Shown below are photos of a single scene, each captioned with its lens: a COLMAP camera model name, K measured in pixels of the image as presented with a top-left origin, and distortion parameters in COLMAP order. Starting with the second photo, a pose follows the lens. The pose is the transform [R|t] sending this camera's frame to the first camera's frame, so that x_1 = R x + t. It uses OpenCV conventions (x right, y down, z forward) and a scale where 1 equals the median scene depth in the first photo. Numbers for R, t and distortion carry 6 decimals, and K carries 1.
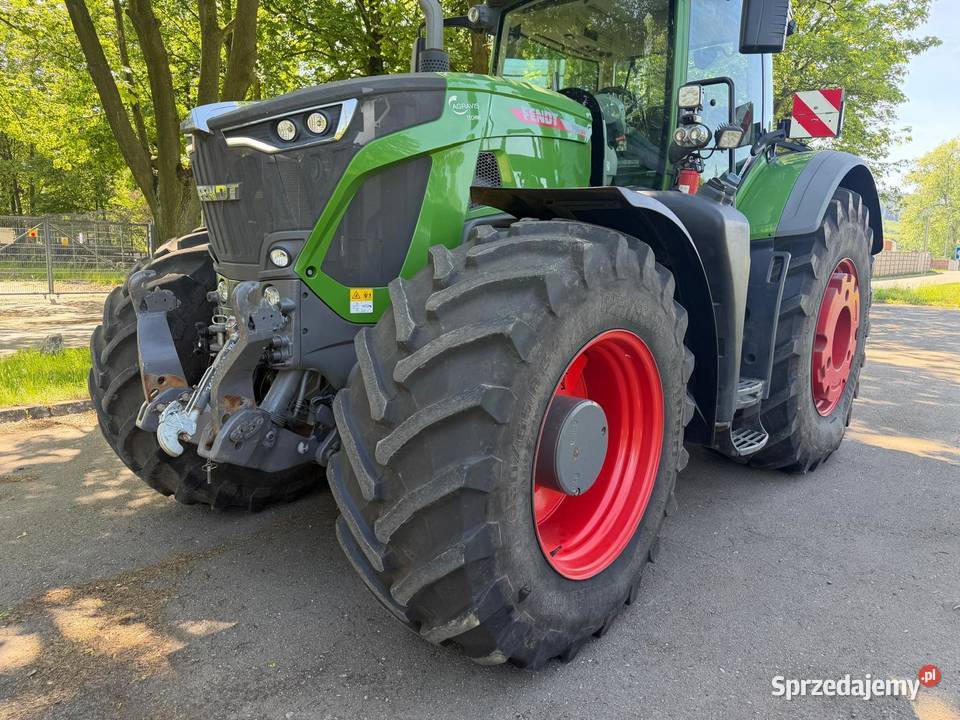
lens RADIAL K [[684.4, 0, 482.9], [0, 684.4, 364.2], [0, 0, 1]] dist [0.047106, -0.055501]
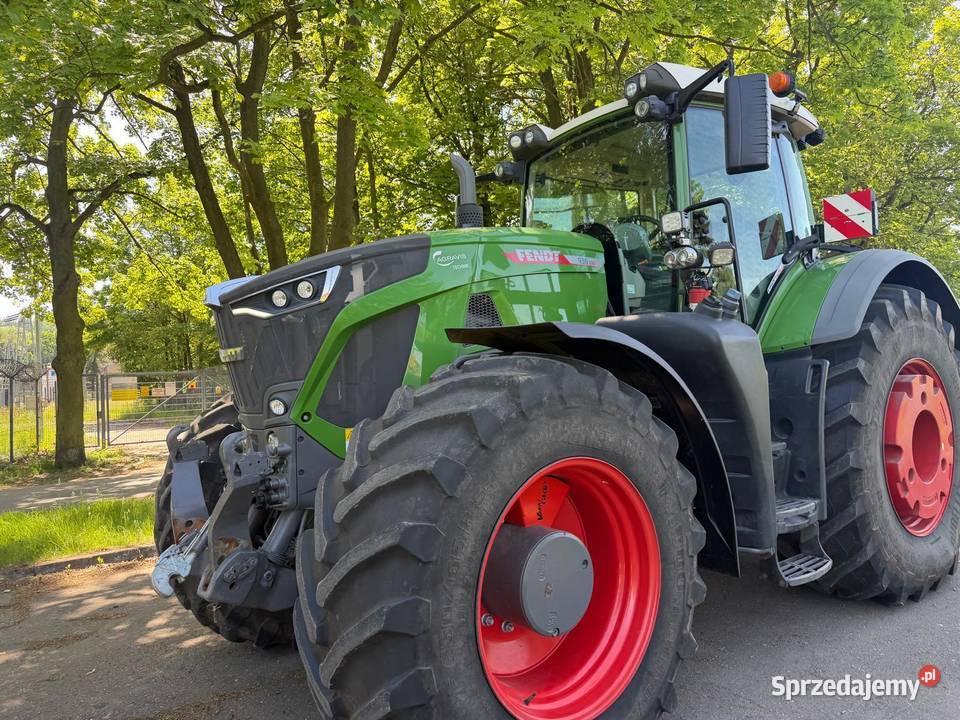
lens RADIAL K [[684.4, 0, 480.4], [0, 684.4, 349.9], [0, 0, 1]] dist [0.047106, -0.055501]
pose [[0.976551, -0.082108, -0.199013, 0.220099], [0.042268, 0.979546, -0.196729, -0.011321], [0.211096, 0.183704, 0.960048, -0.013130]]
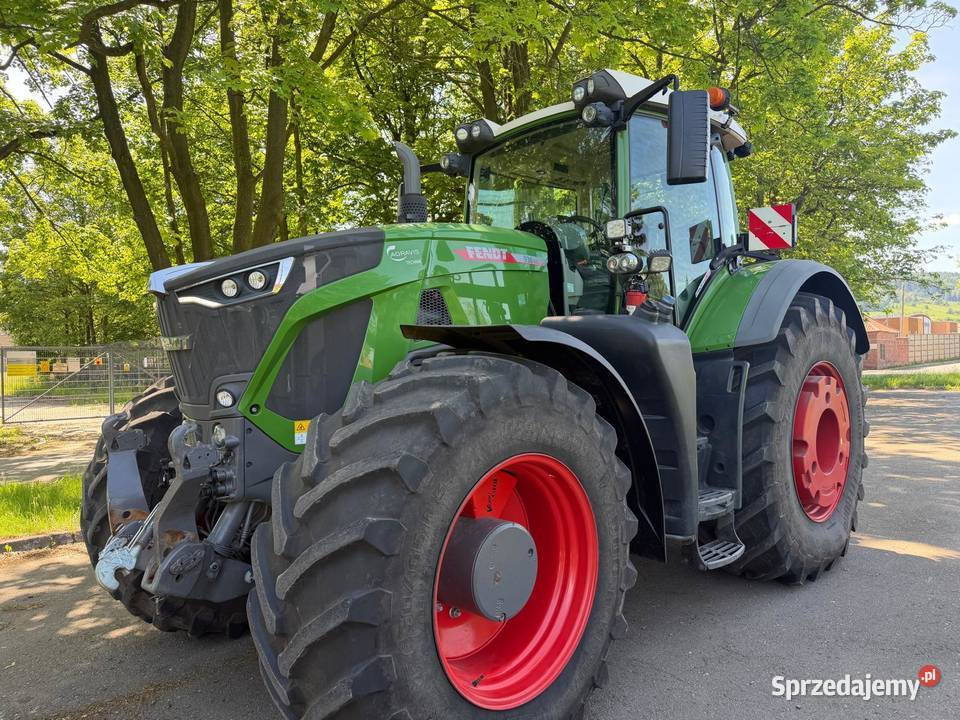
lens RADIAL K [[684.4, 0, 487.4], [0, 684.4, 358.8], [0, 0, 1]] dist [0.047106, -0.055501]
pose [[0.995798, -0.048178, -0.077884, 0.181064], [0.035667, 0.987315, -0.154718, -0.028052], [0.084350, 0.151290, 0.984884, -0.049151]]
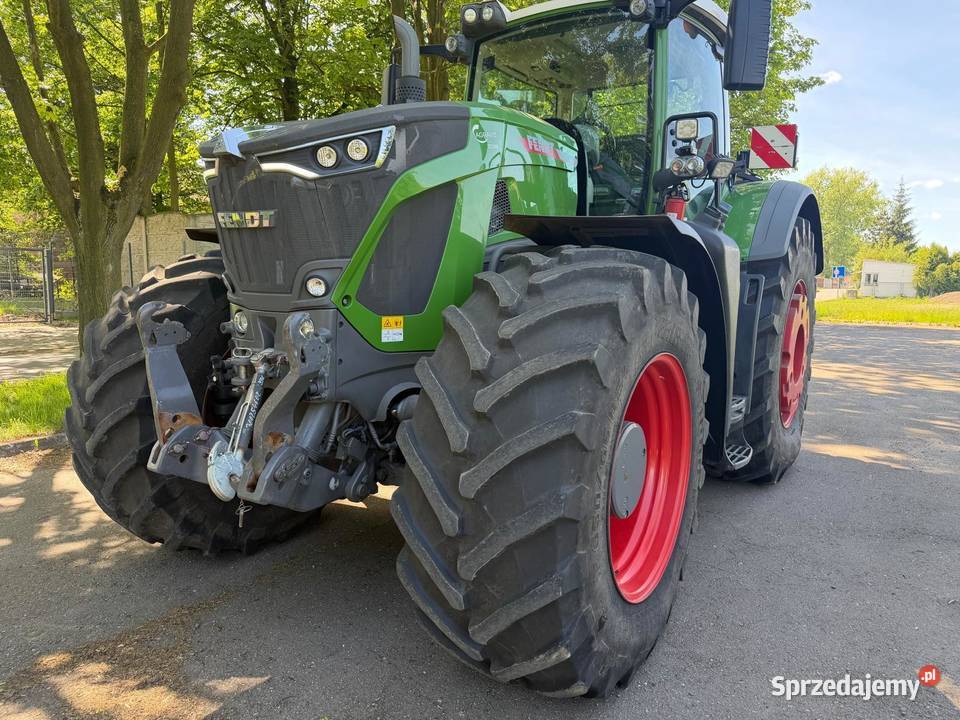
lens RADIAL K [[684.4, 0, 483.6], [0, 684.4, 358.6], [0, 0, 1]] dist [0.047106, -0.055501]
pose [[0.990016, -0.025585, 0.138614, -0.172056], [0.031074, 0.998811, -0.037576, -0.009384], [-0.137488, 0.041508, 0.989633, 0.017816]]
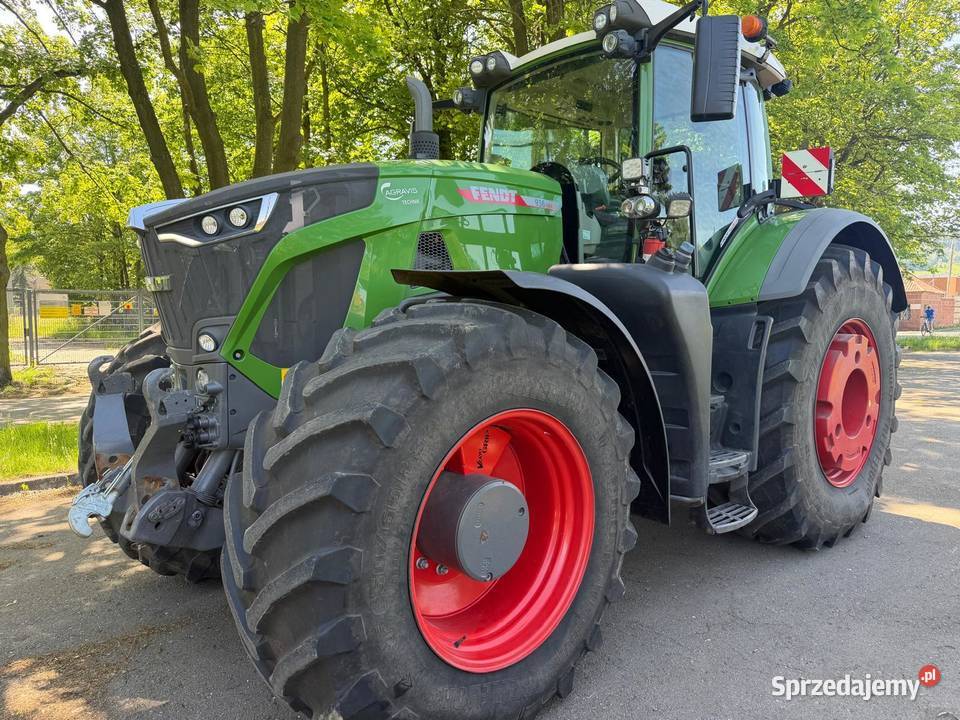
lens RADIAL K [[684.4, 0, 492.3], [0, 684.4, 361.4], [0, 0, 1]] dist [0.047106, -0.055501]
pose [[0.992575, -0.018740, -0.120178, 0.224768], [0.008644, 0.996429, -0.083986, -0.029910], [0.121323, 0.082324, 0.989193, 0.015015]]
